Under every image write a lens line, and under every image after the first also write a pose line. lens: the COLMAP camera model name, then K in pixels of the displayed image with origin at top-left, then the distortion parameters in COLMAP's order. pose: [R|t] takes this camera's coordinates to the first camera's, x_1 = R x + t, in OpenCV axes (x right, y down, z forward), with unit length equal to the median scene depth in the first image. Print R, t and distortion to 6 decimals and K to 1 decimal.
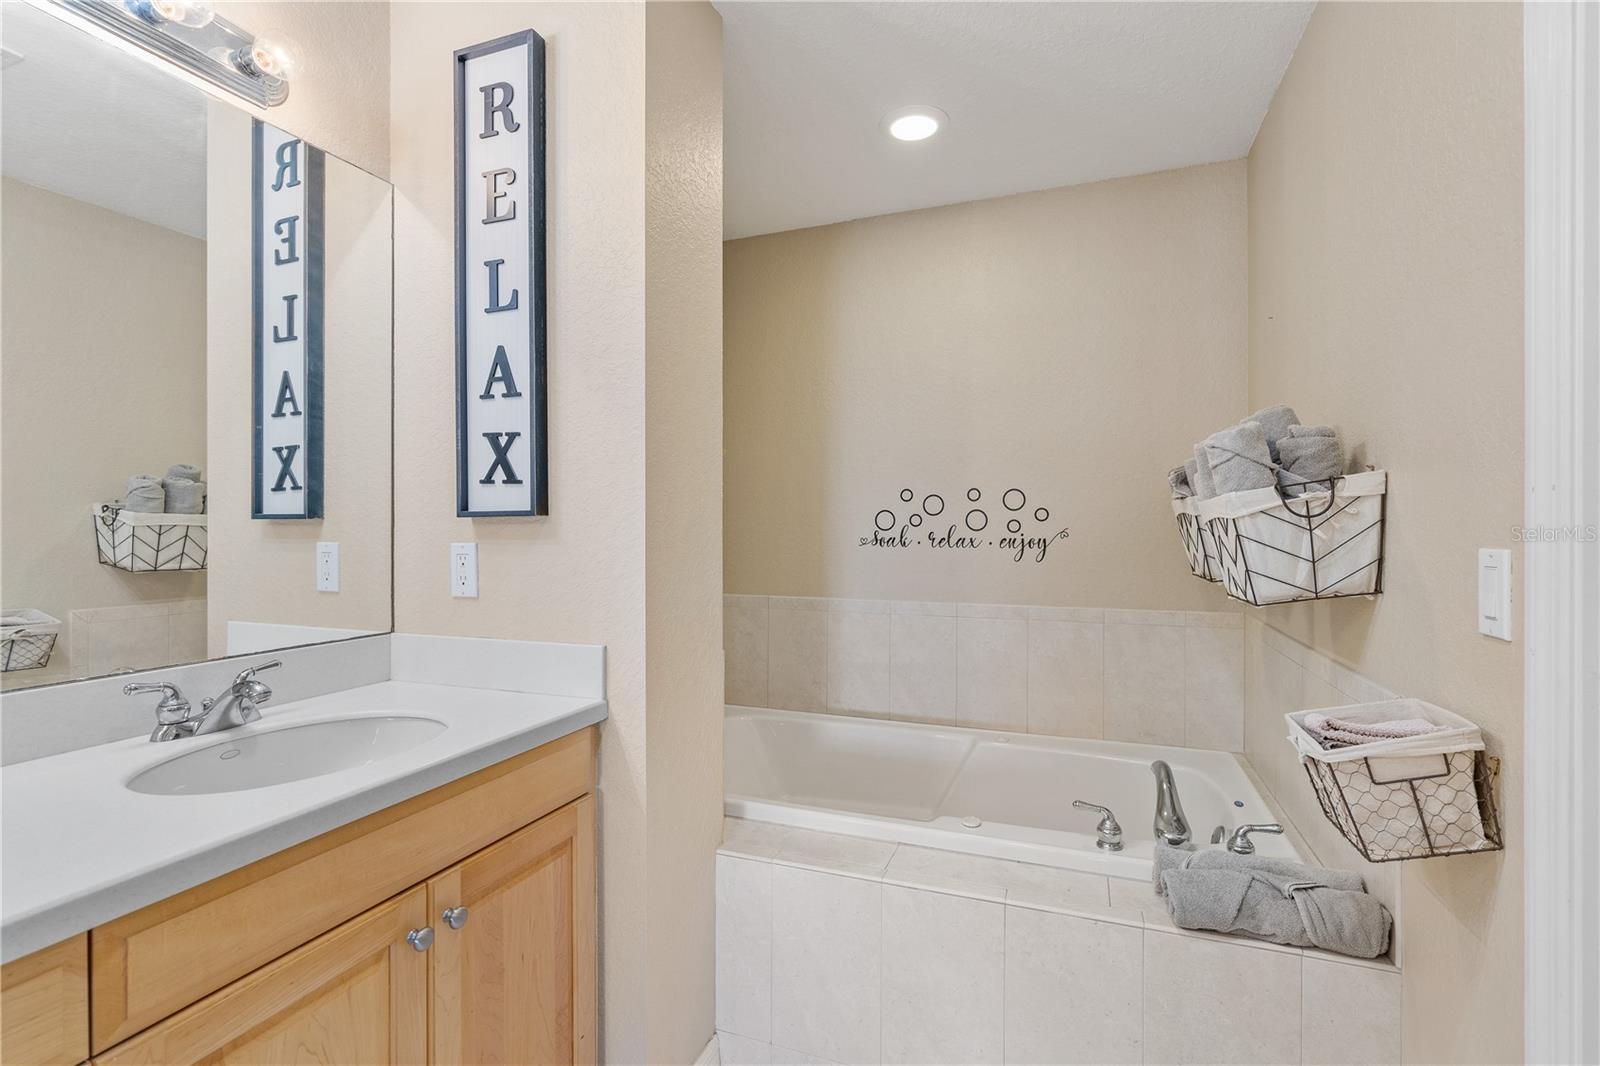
lens RADIAL K [[738.4, 0, 799.4], [0, 738.4, 528.0], [0, 0, 1]] dist [-0.018960, 0.006770]
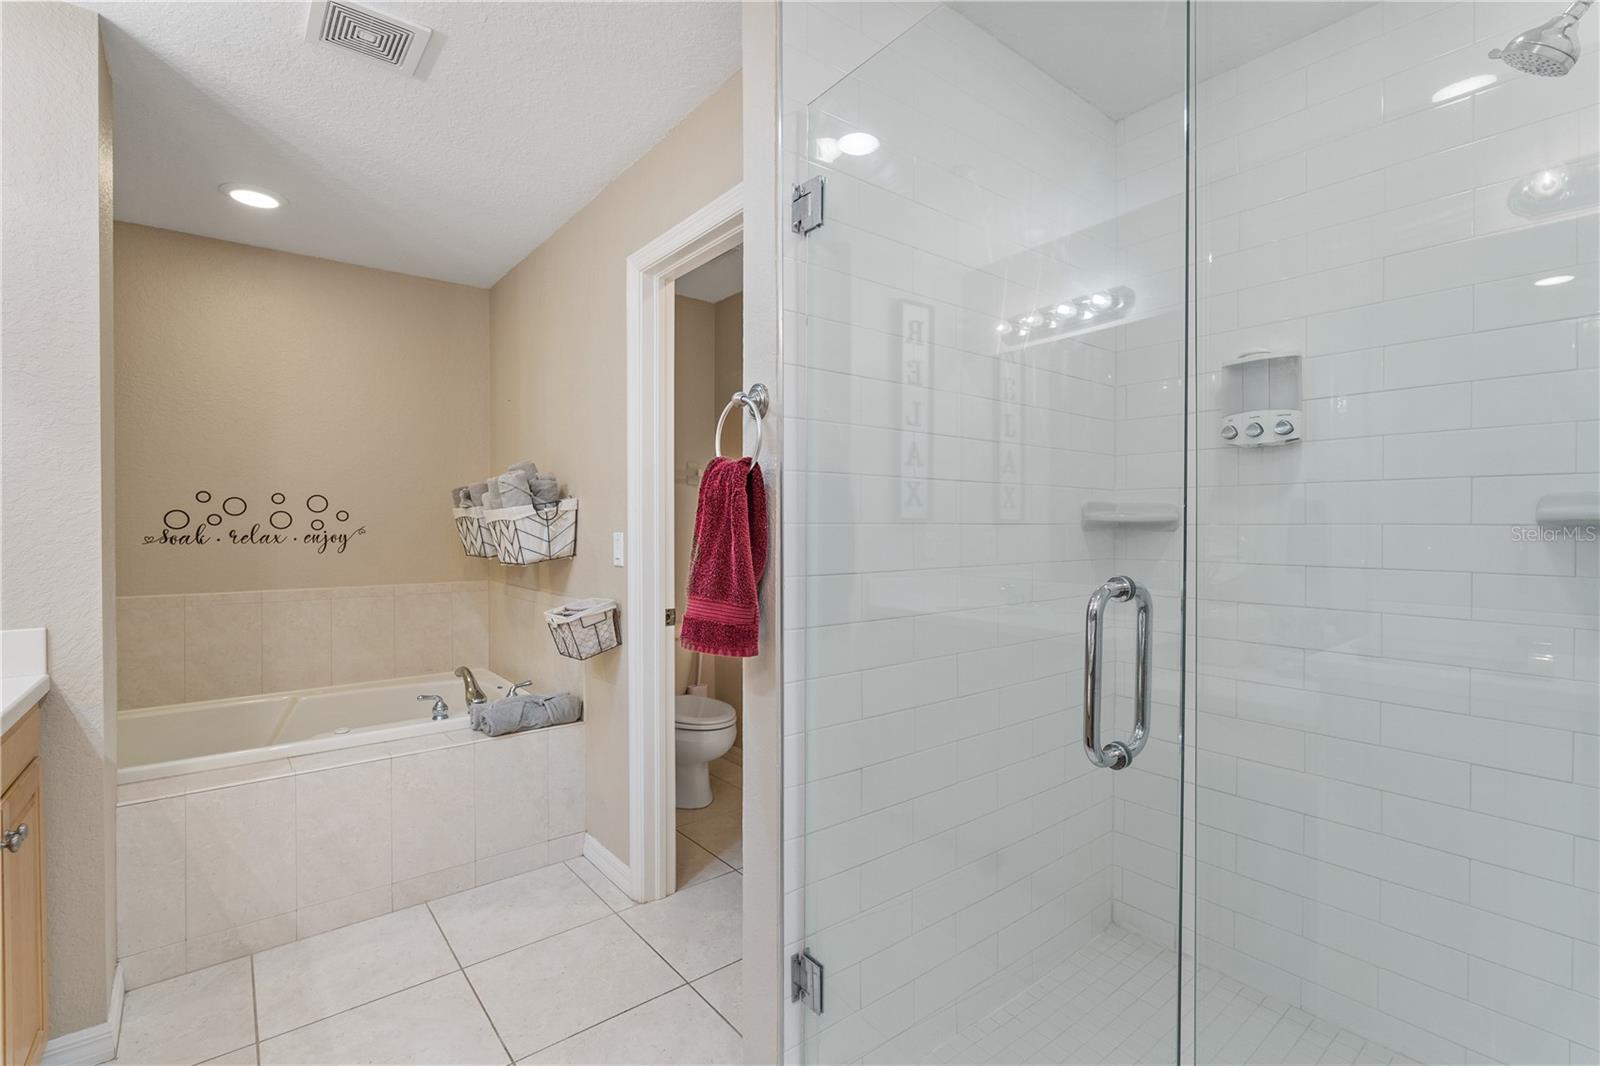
lens RADIAL K [[738.4, 0, 817.9], [0, 738.4, 530.2], [0, 0, 1]] dist [-0.018960, 0.006770]
pose [[0.490715, -0.007009, 0.871292, -0.598351], [0.003946, 0.999975, 0.005821, 0.004000], [-0.871311, 0.000582, 0.490731, -0.552136]]
